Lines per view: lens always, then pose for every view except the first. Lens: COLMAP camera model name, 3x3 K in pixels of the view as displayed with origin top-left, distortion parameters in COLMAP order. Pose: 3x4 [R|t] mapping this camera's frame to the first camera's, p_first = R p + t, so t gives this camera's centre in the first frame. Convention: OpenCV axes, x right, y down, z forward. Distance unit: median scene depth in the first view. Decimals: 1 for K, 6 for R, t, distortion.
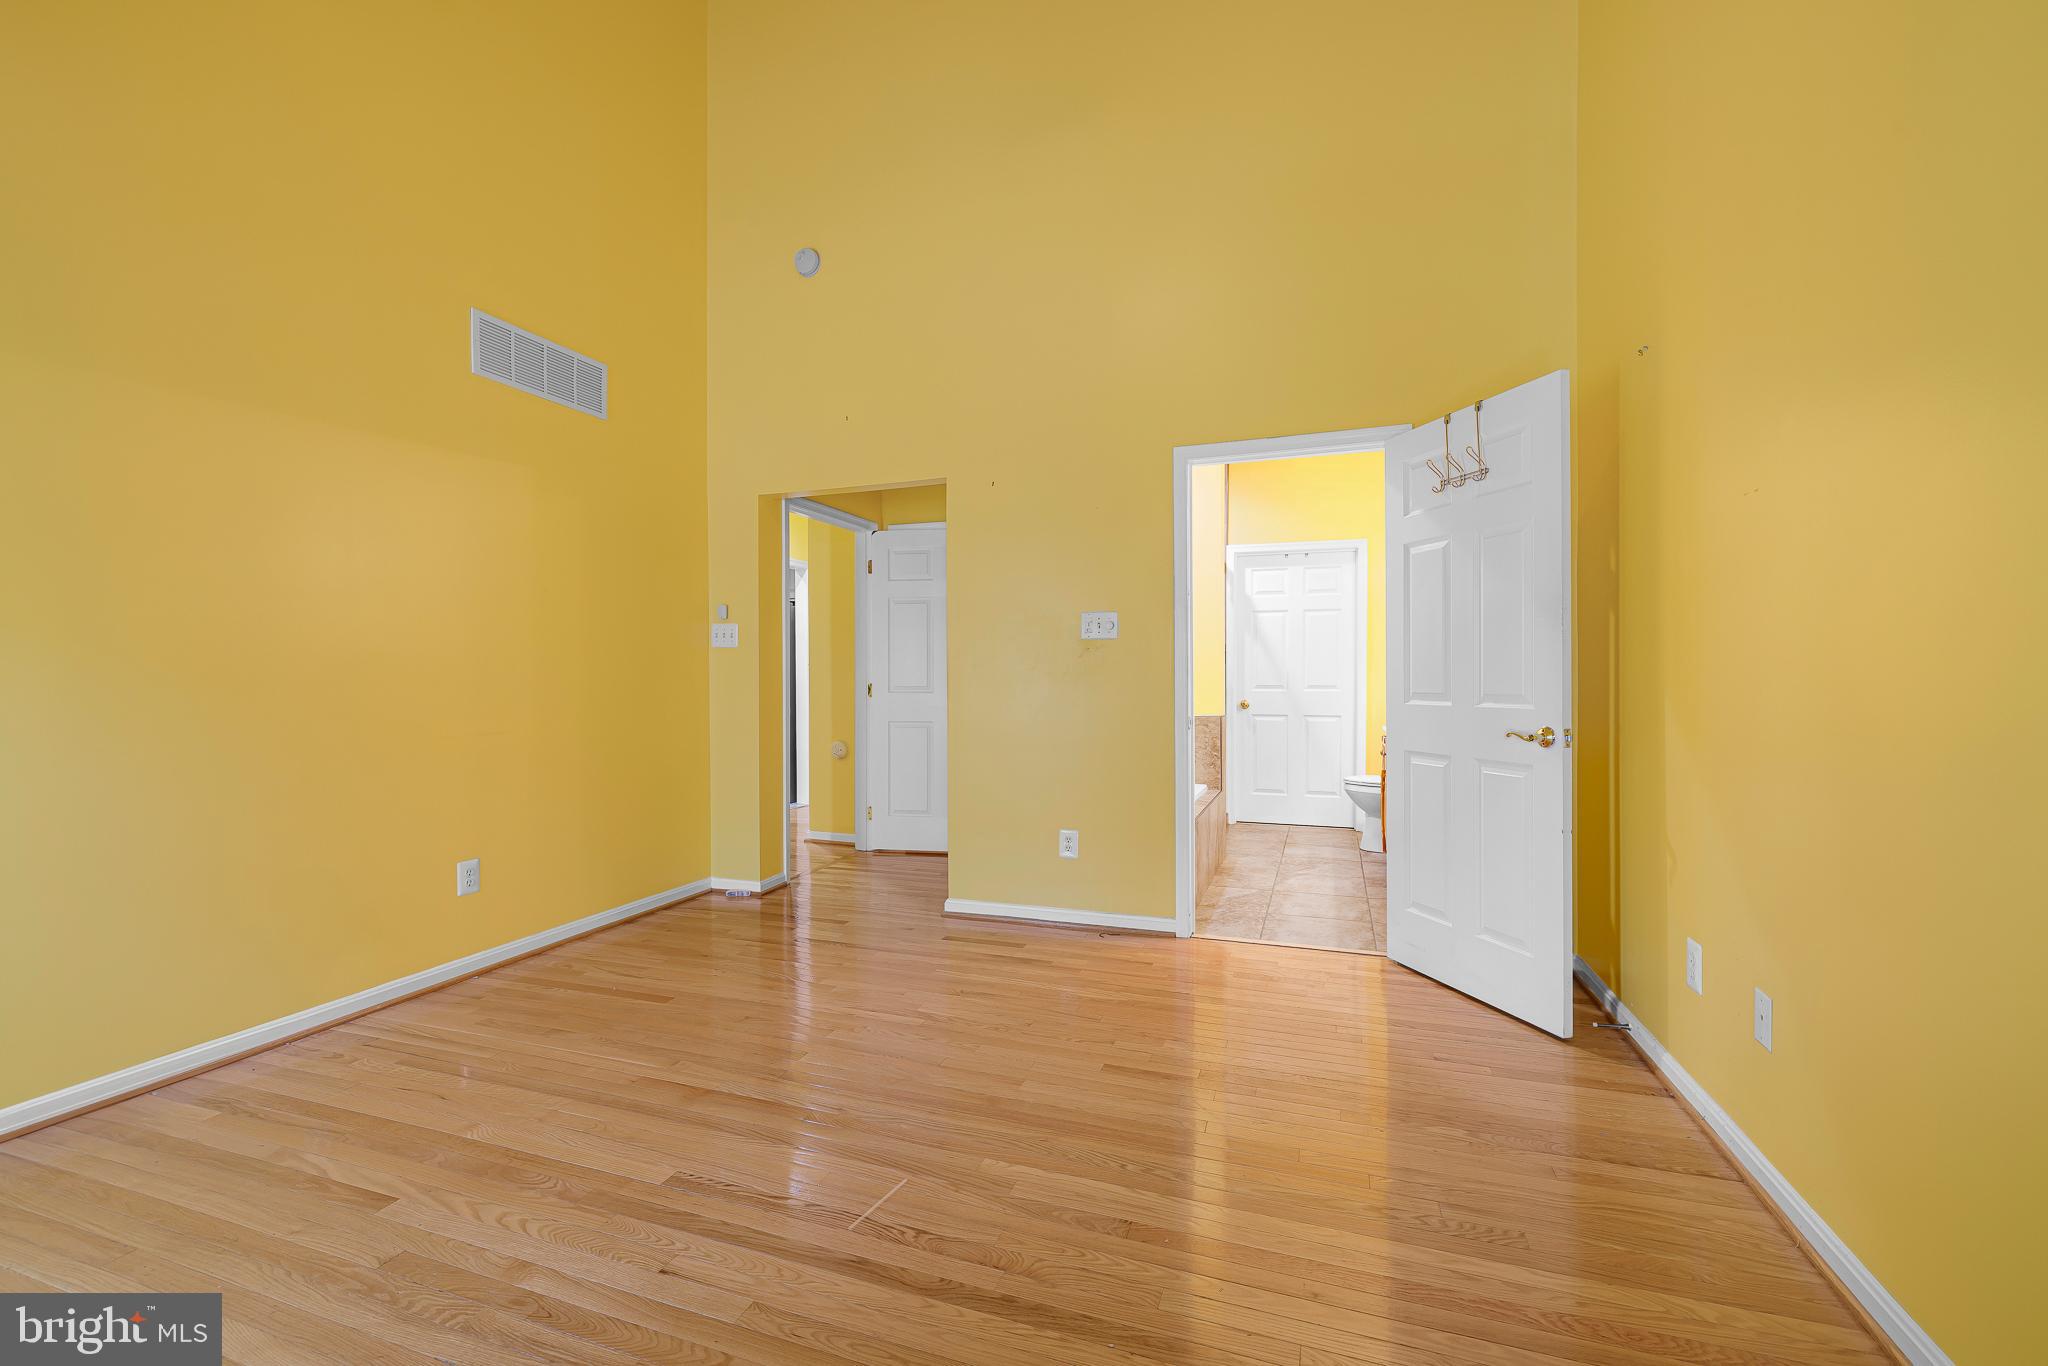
lens RADIAL K [[867.0, 0, 1014.4], [0, 867.0, 670.7], [0, 0, 1]] dist [0.000334, 0.000192]
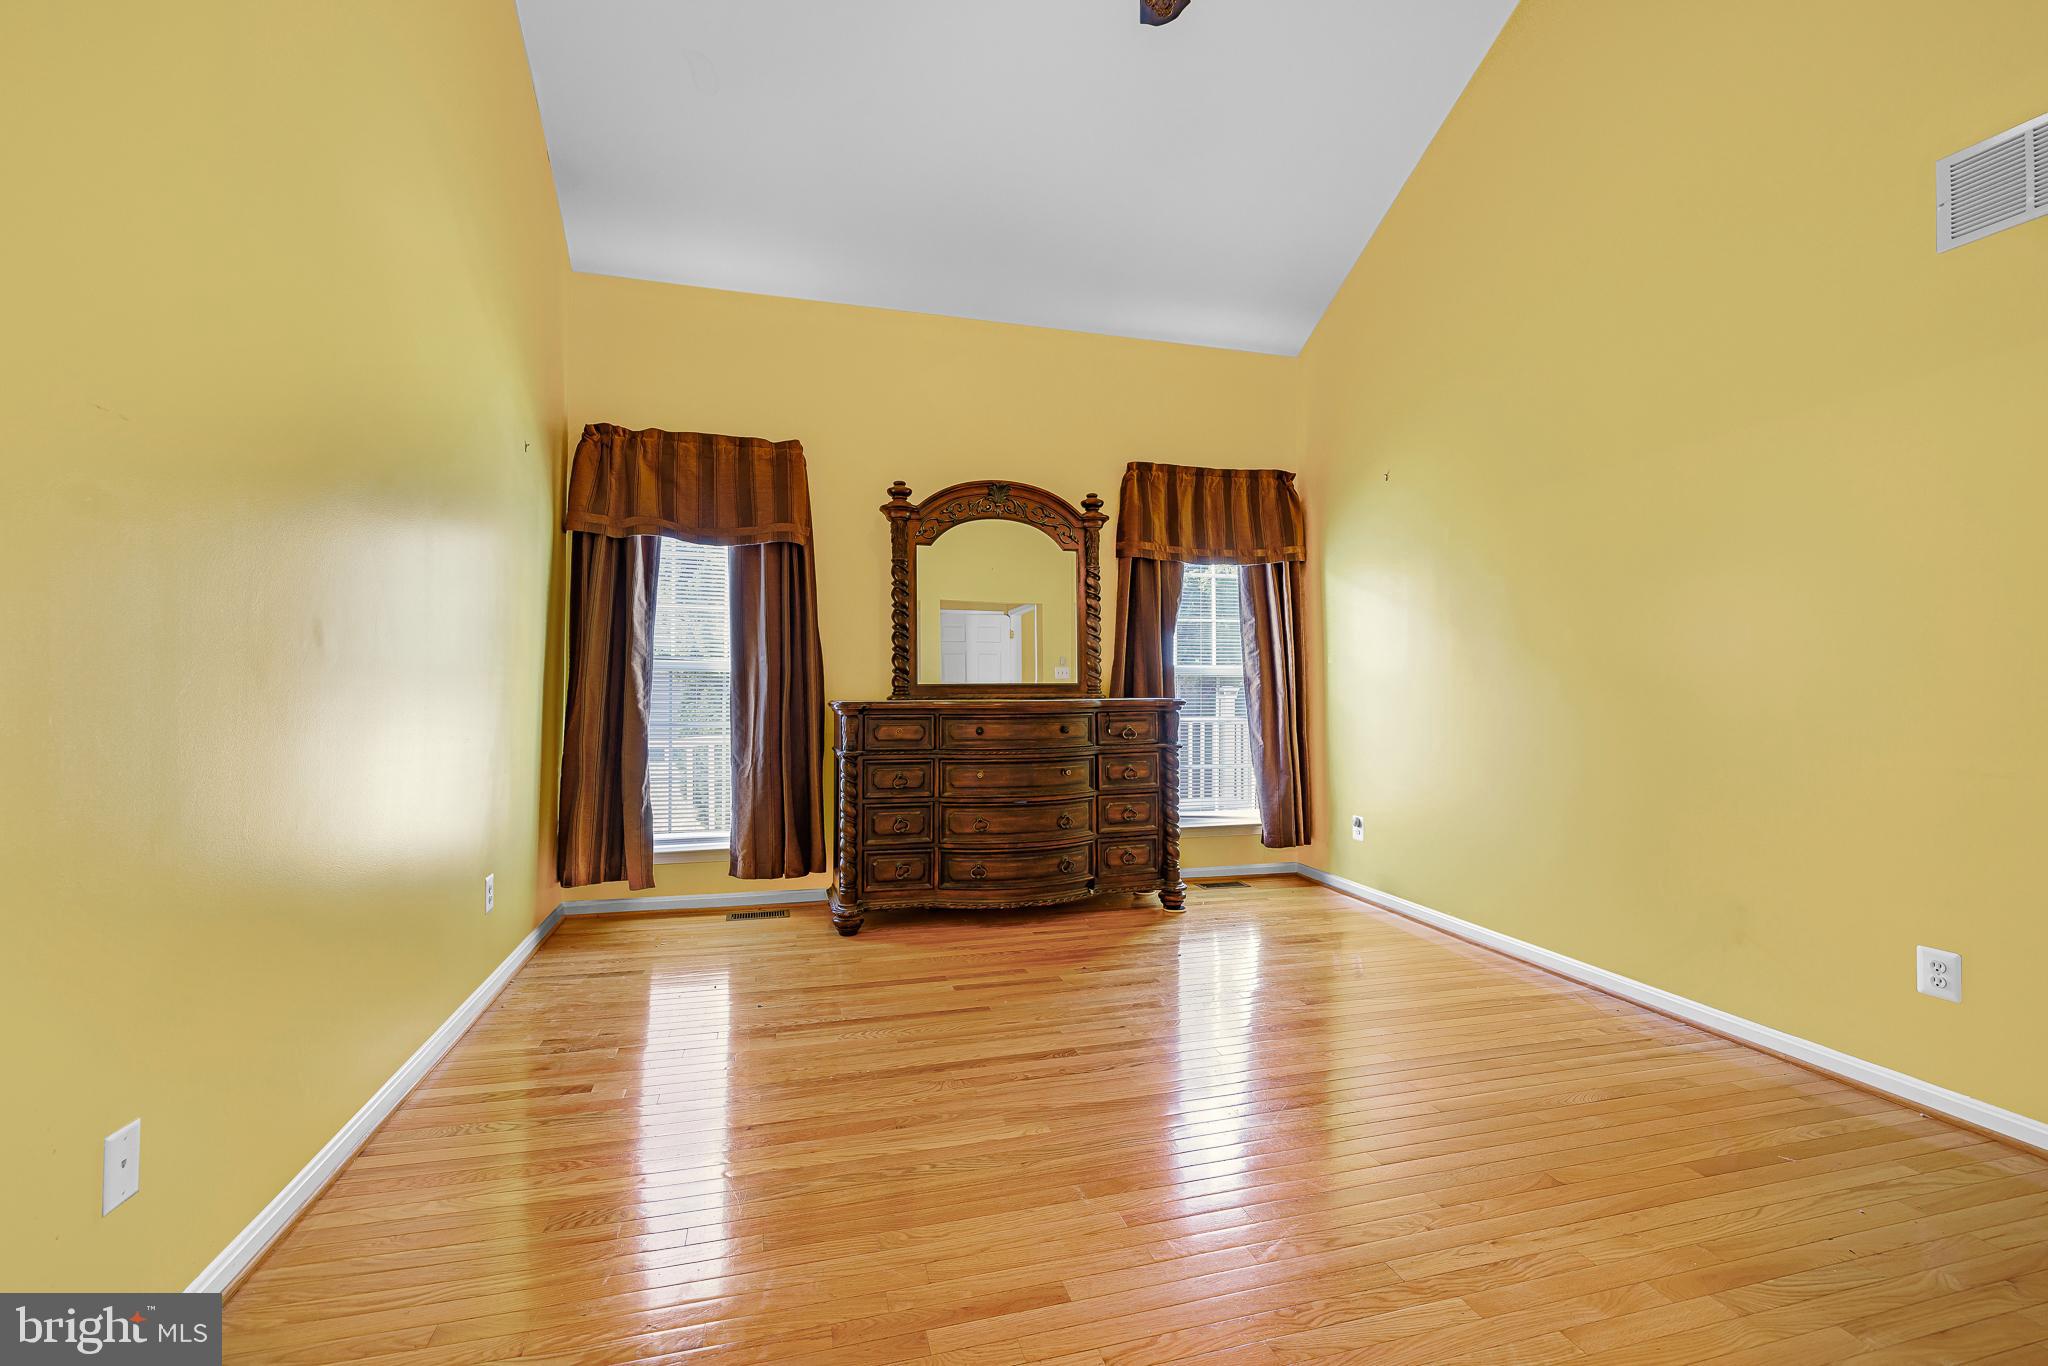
lens RADIAL K [[867.0, 0, 1014.4], [0, 867.0, 670.7], [0, 0, 1]] dist [0.000334, 0.000192]
pose [[-0.818587, -0.006074, -0.574351, 0.583078], [0.001421, 0.999920, -0.012601, 0.001184], [0.574381, -0.011131, -0.818512, 1.733465]]
